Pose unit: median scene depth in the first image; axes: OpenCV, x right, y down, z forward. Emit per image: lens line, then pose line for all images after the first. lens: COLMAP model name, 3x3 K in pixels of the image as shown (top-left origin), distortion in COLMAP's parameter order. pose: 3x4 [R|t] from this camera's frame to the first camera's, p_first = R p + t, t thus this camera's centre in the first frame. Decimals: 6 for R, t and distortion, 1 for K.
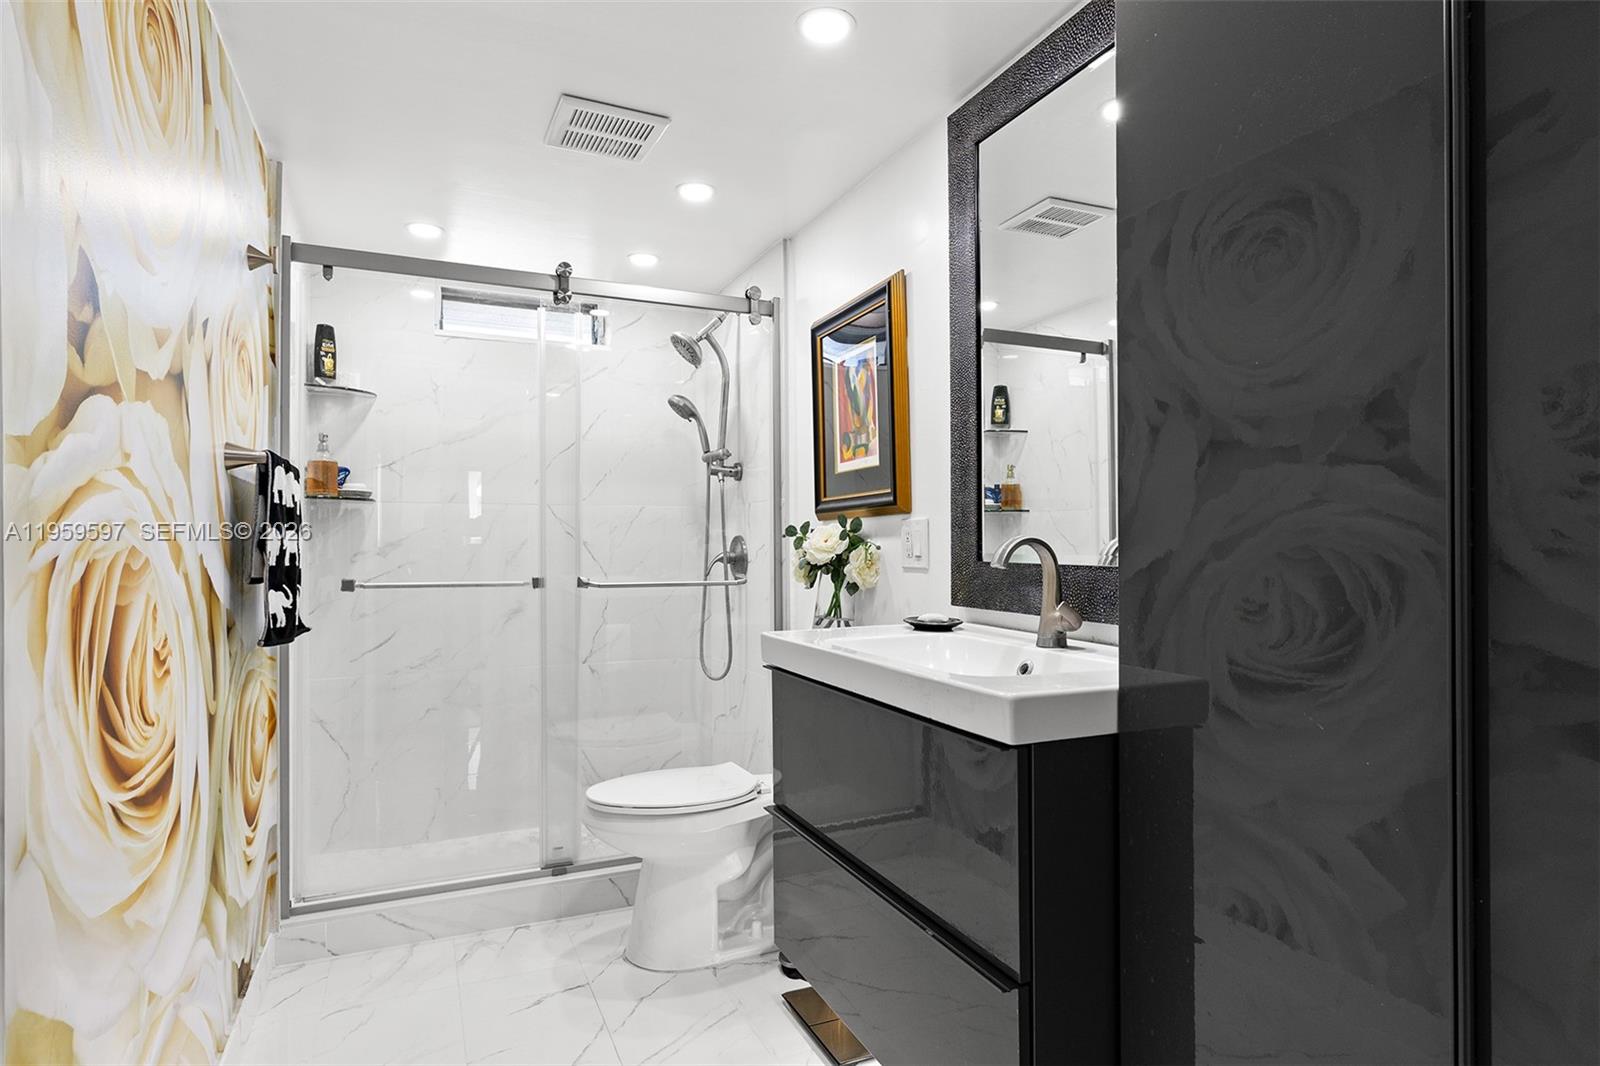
lens RADIAL K [[856.0, 0, 800.6], [0, 856.0, 547.6], [0, 0, 1]] dist [0.003032, 0.000399]
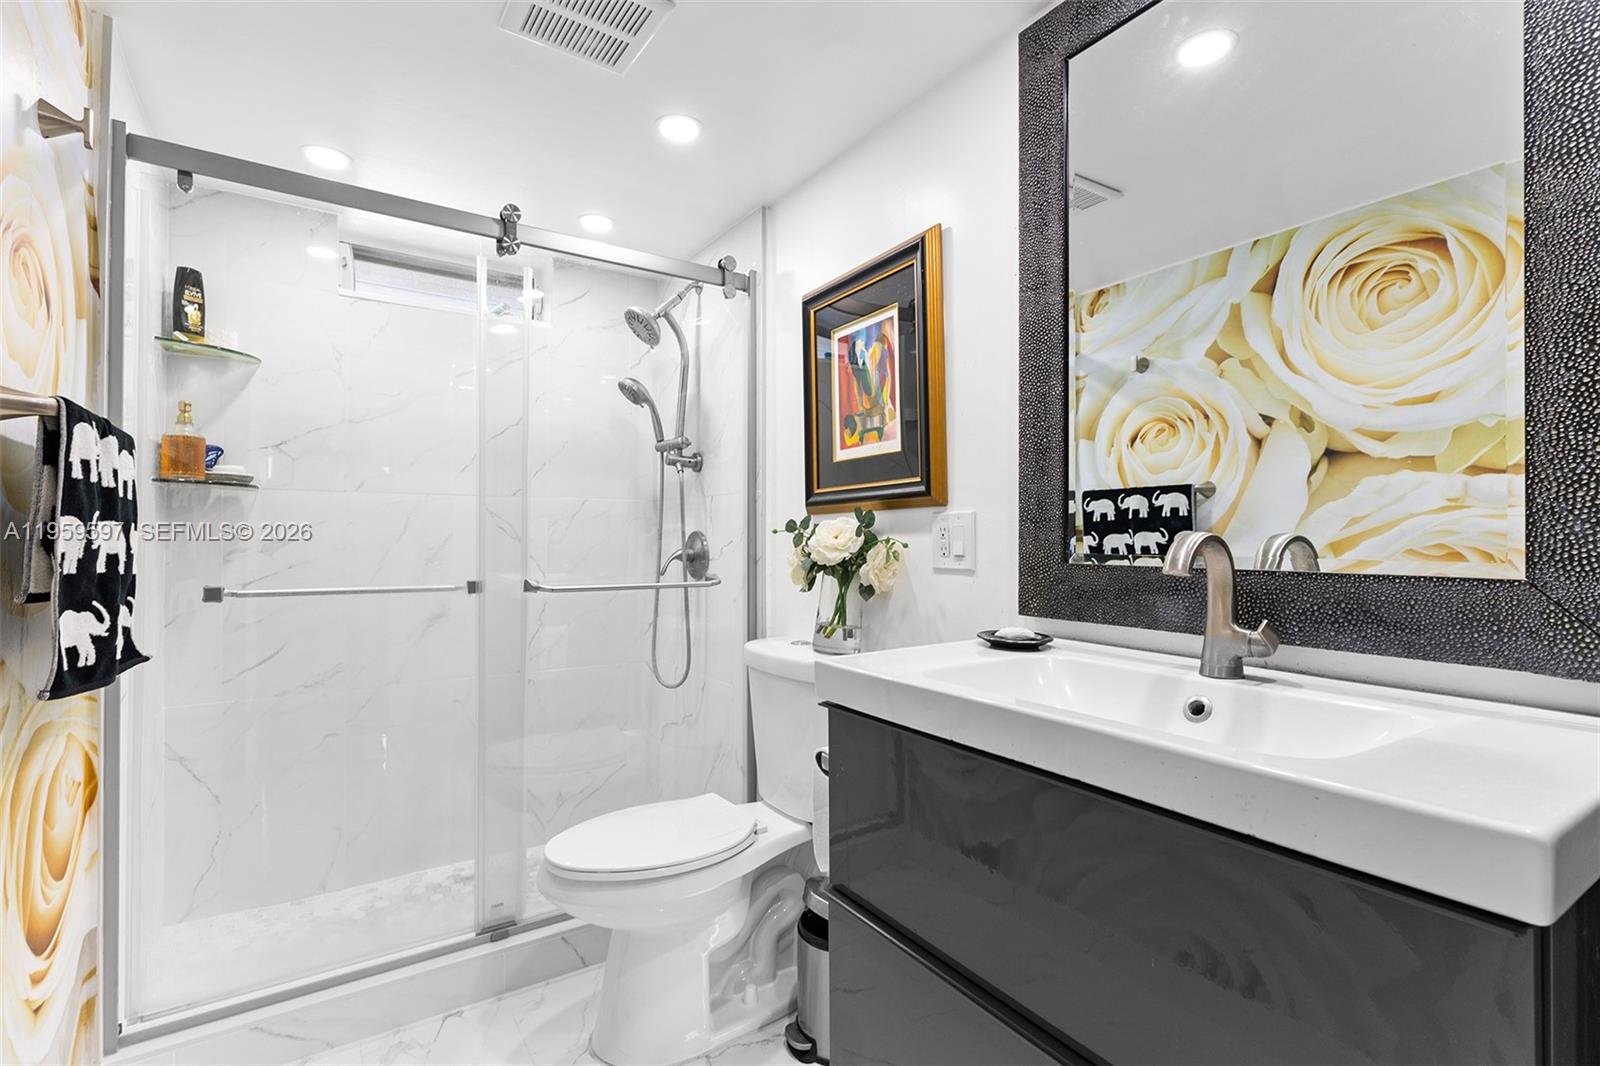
lens RADIAL K [[740.2, 0, 824.9], [0, 740.2, 532.8], [0, 0, 1]] dist [0.010551, -0.007448]
pose [[0.983617, 0.002753, 0.180252, -0.115193], [-0.000588, 0.999927, -0.012065, -0.003327], [-0.180272, 0.011761, 0.983546, 0.259902]]
